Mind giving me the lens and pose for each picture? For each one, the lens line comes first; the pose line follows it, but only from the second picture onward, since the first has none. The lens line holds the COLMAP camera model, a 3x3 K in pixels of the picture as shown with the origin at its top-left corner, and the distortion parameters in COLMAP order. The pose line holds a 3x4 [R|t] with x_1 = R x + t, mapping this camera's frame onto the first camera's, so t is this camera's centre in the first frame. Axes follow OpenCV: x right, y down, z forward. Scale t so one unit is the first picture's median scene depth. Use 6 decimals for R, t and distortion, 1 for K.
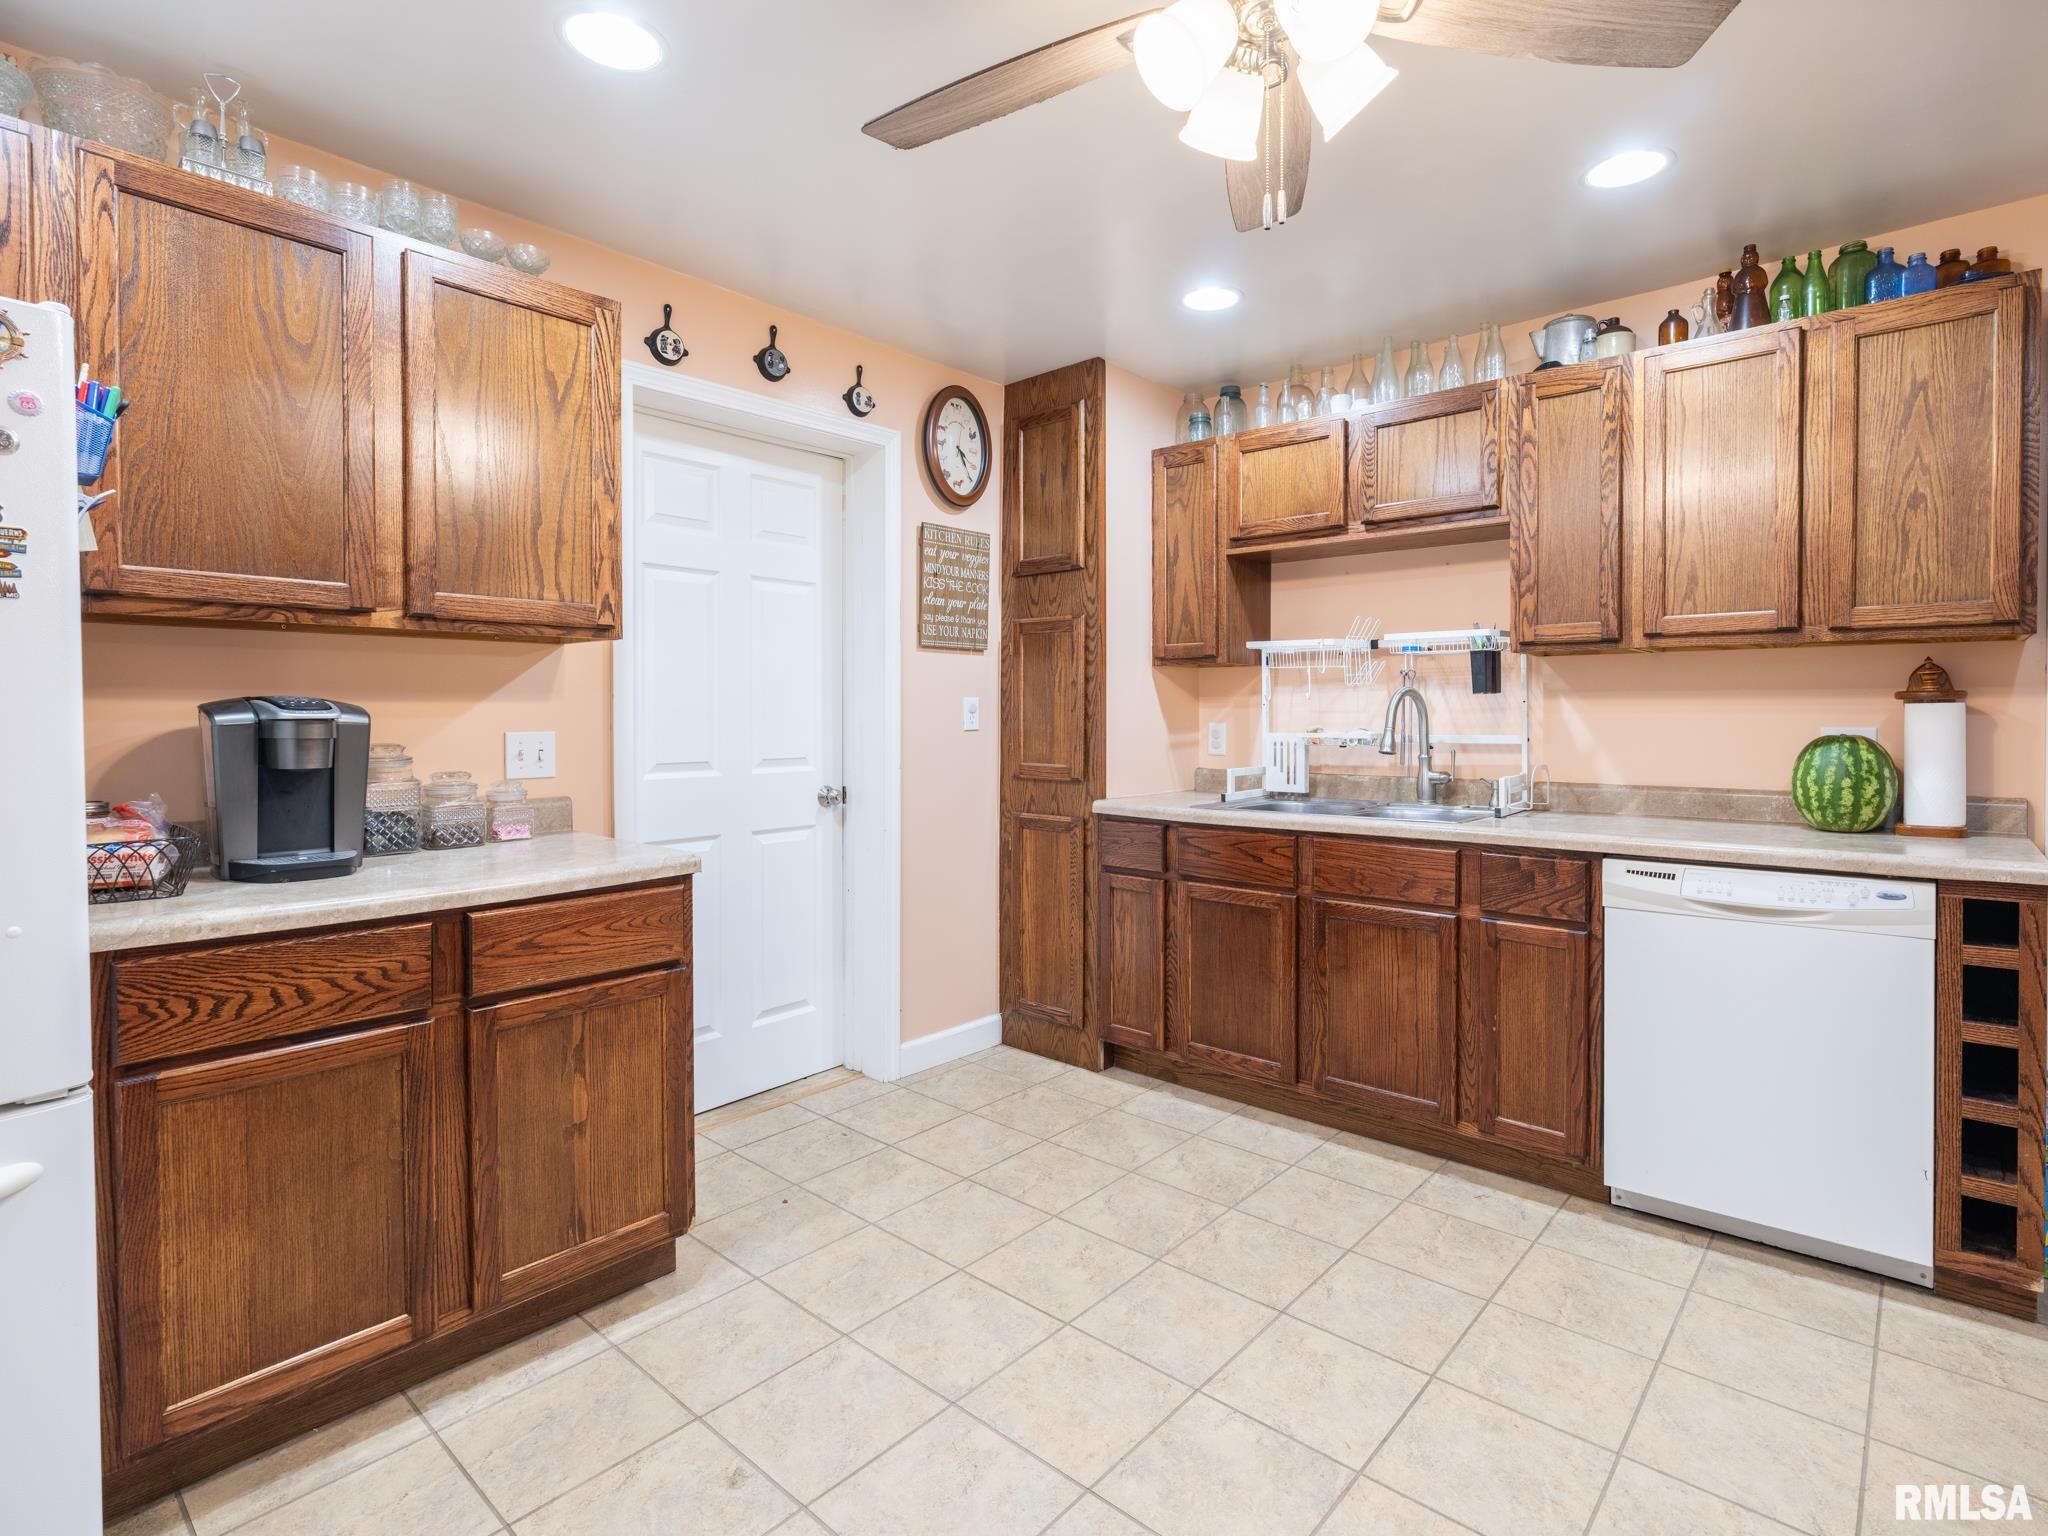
lens RADIAL K [[1006.4, 0, 1089.4], [0, 1006.4, 731.4], [0, 0, 1]] dist [-0.005986, 0.000082]
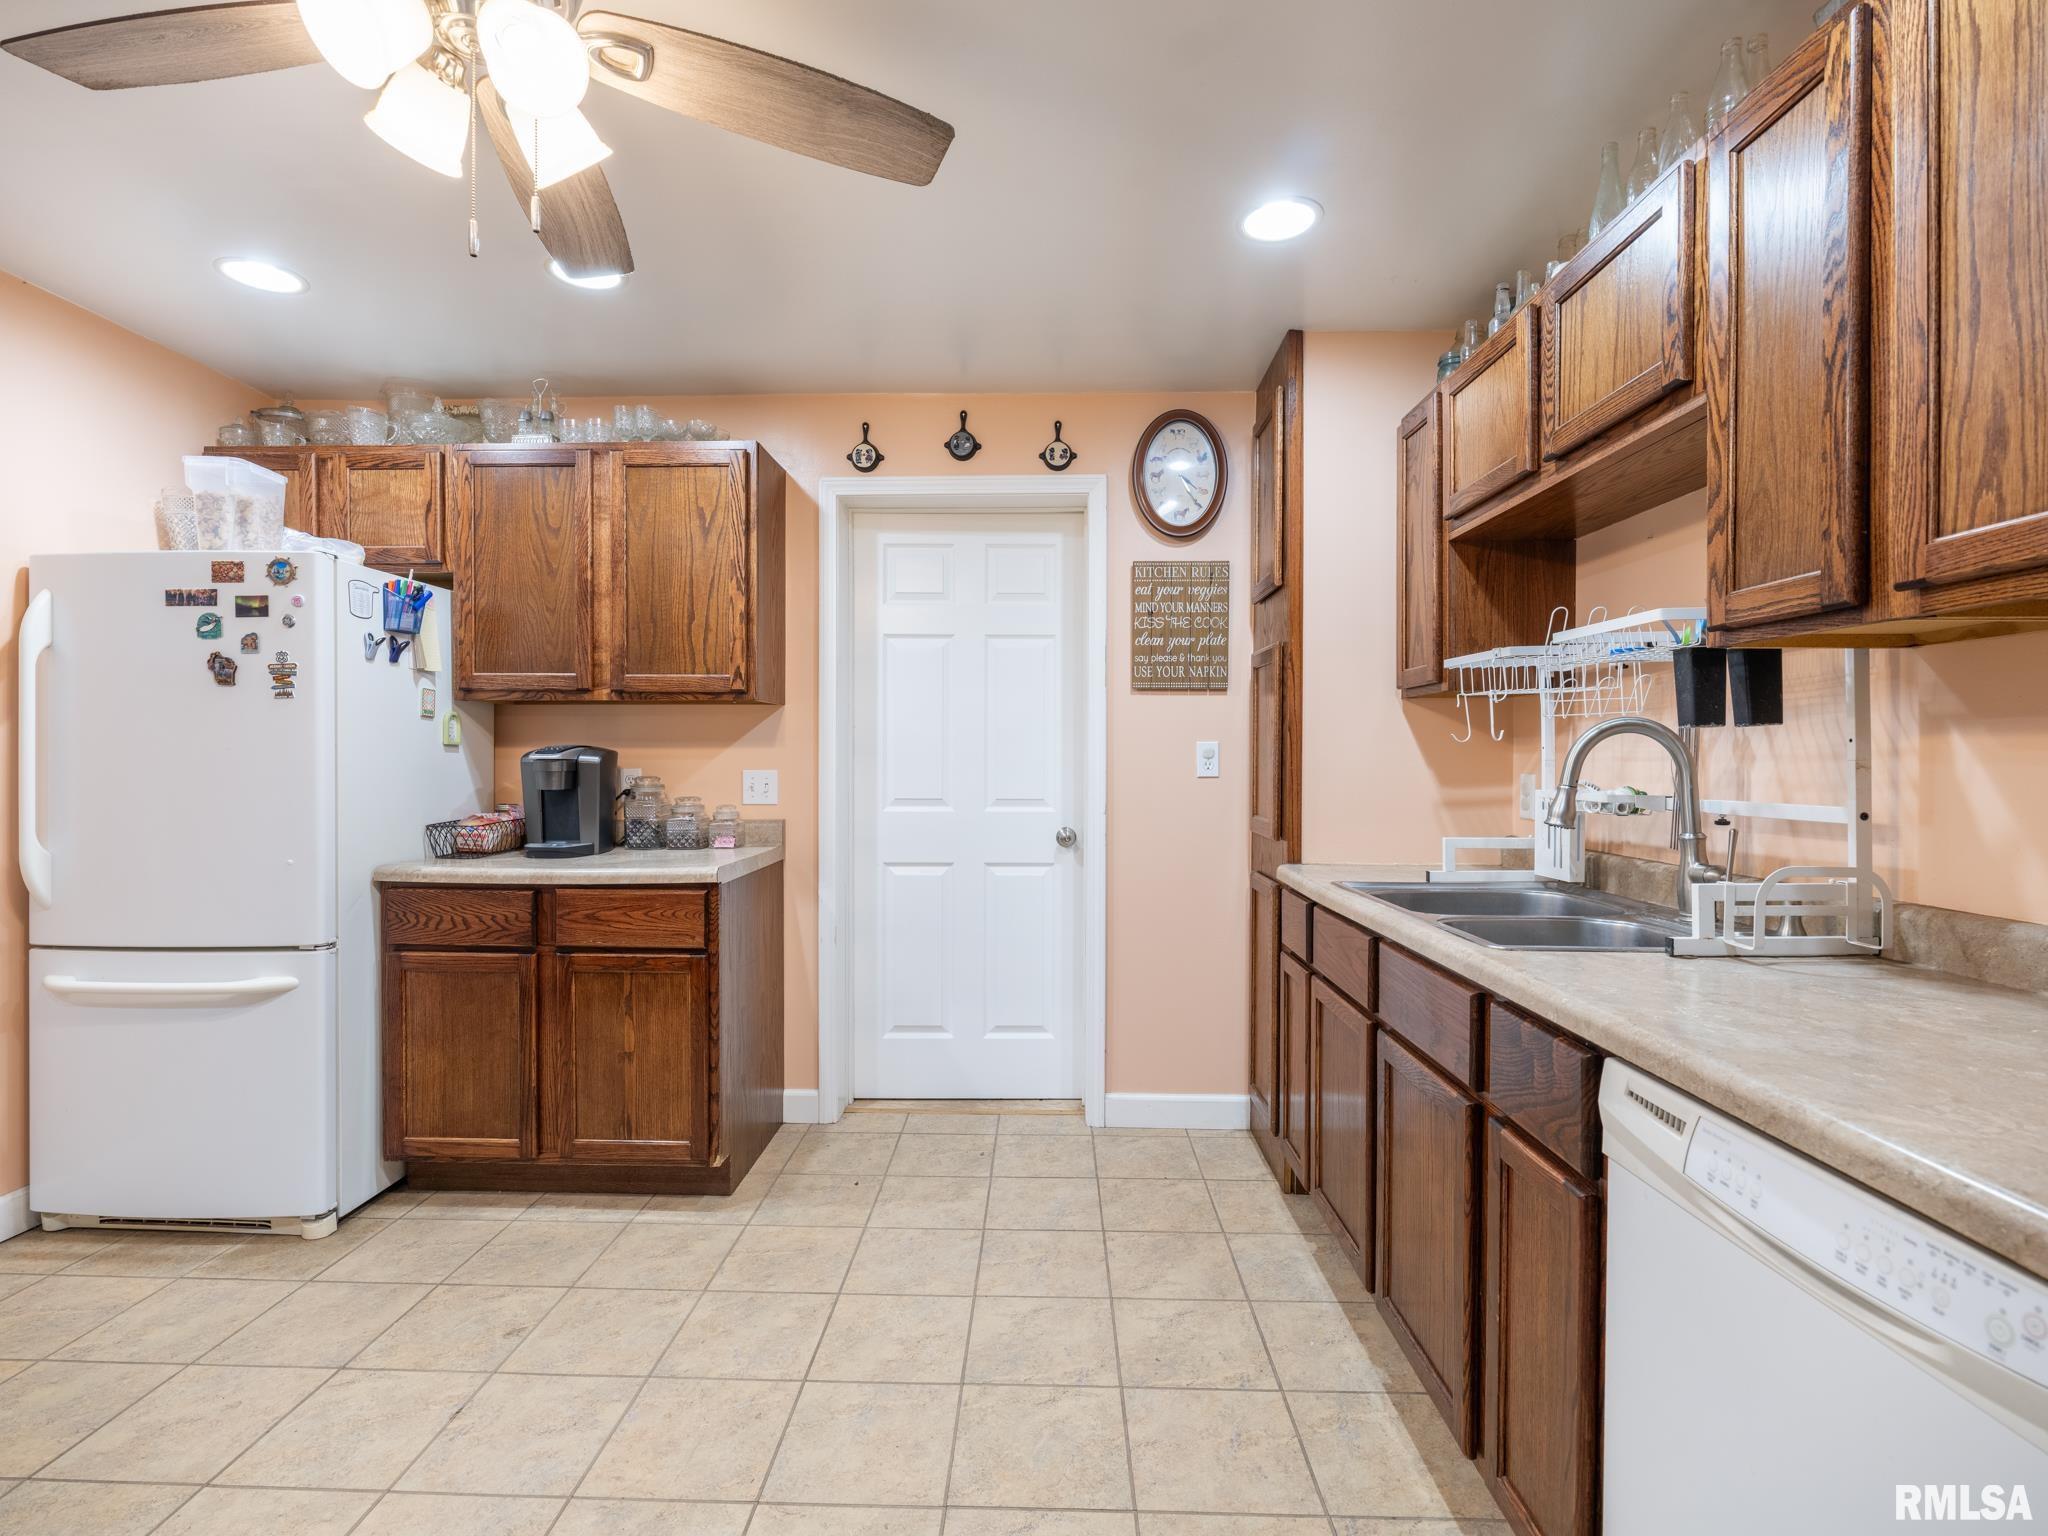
lens RADIAL K [[965.2, 0, 1033.0], [0, 965.2, 766.5], [0, 0, 1]] dist [-0.009761, 0.001772]
pose [[0.626081, 0.010920, -0.779681, 0.664684], [-0.018755, 0.999824, -0.001057, -0.009732], [0.779532, 0.015285, 0.626176, 0.456010]]
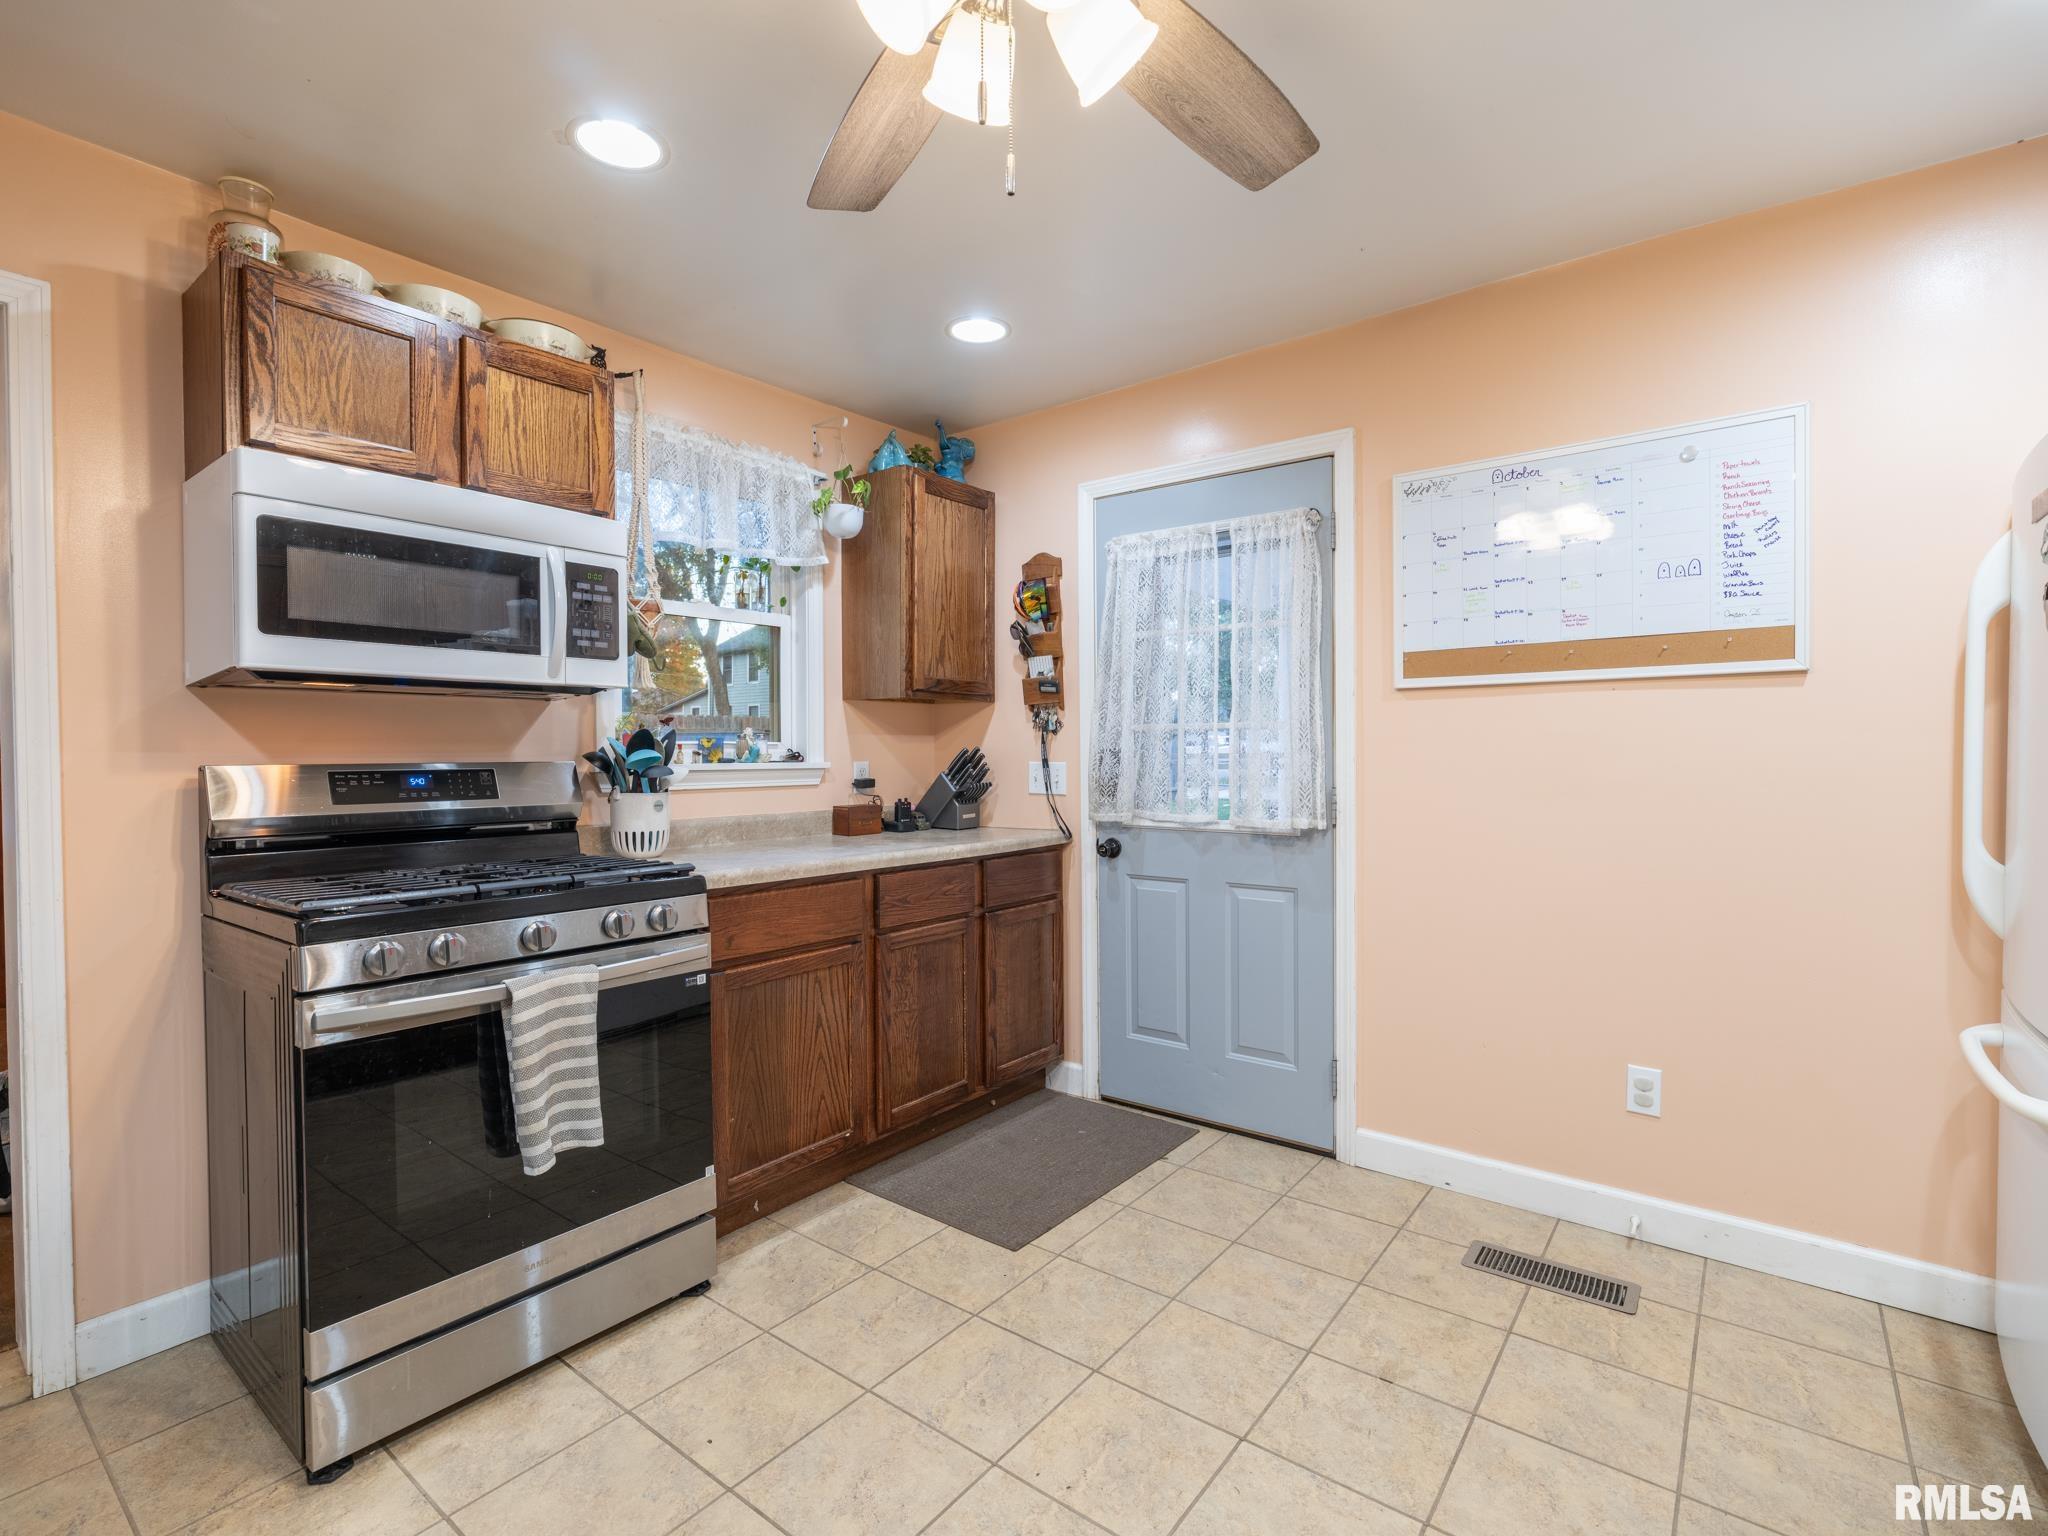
lens RADIAL K [[964.1, 0, 1021.9], [0, 964.1, 766.2], [0, 0, 1]] dist [-0.004664, 0.000541]
pose [[-0.999167, 0.008681, -0.039871, 0.110121], [0.007288, 0.999362, 0.034950, -0.017284], [0.040149, 0.034630, -0.998593, 0.995182]]
